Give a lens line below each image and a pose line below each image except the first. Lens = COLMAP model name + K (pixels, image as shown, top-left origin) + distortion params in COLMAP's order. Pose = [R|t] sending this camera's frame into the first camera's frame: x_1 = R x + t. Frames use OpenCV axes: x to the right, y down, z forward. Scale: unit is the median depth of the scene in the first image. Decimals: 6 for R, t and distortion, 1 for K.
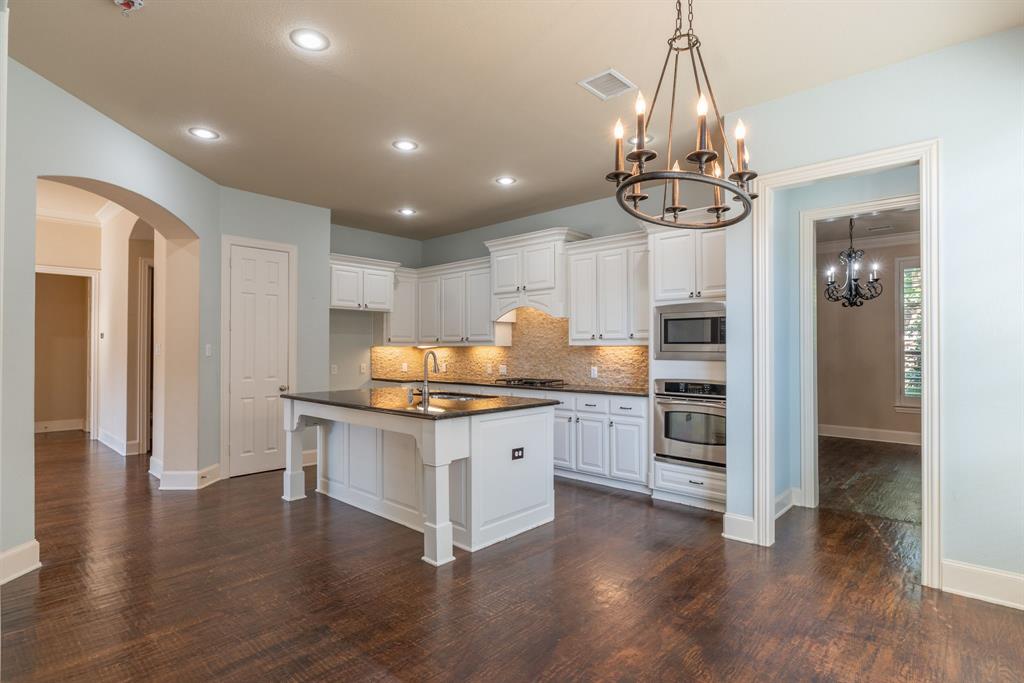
lens RADIAL K [[527.5, 0, 510.5], [0, 527.5, 343.5], [0, 0, 1]] dist [-0.003023, -0.000197]
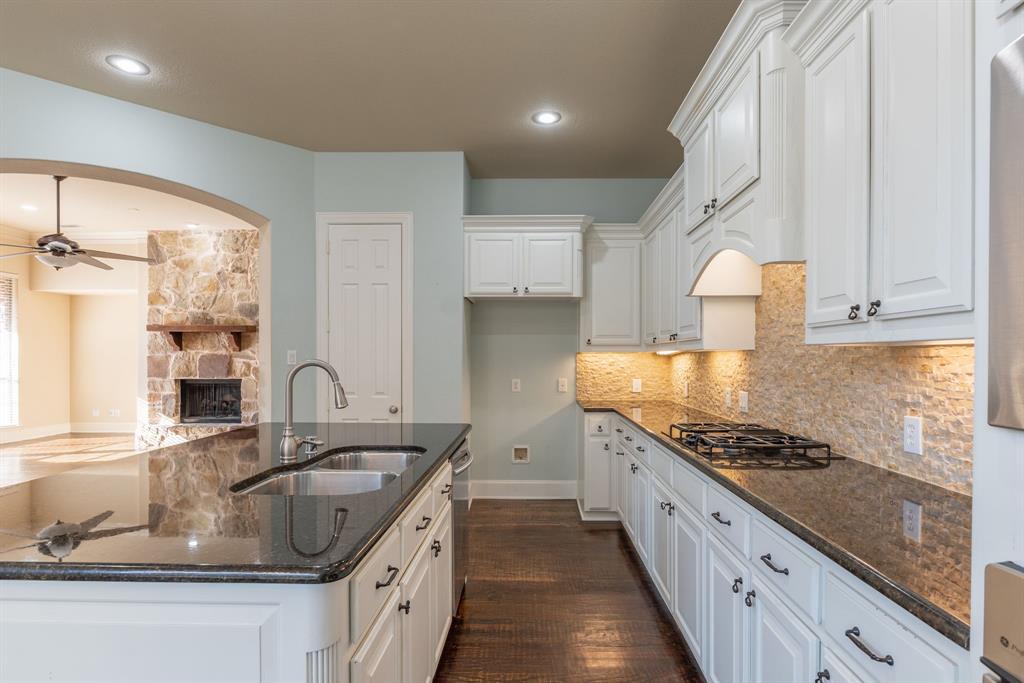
lens RADIAL K [[527.5, 0, 523.8], [0, 527.5, 358.4], [0, 0, 1]] dist [-0.003023, -0.000197]
pose [[0.665834, 0.001630, -0.746098, 0.209793], [0.008727, 0.999912, 0.009973, 0.006508], [0.746049, -0.013151, 0.665761, 0.574709]]
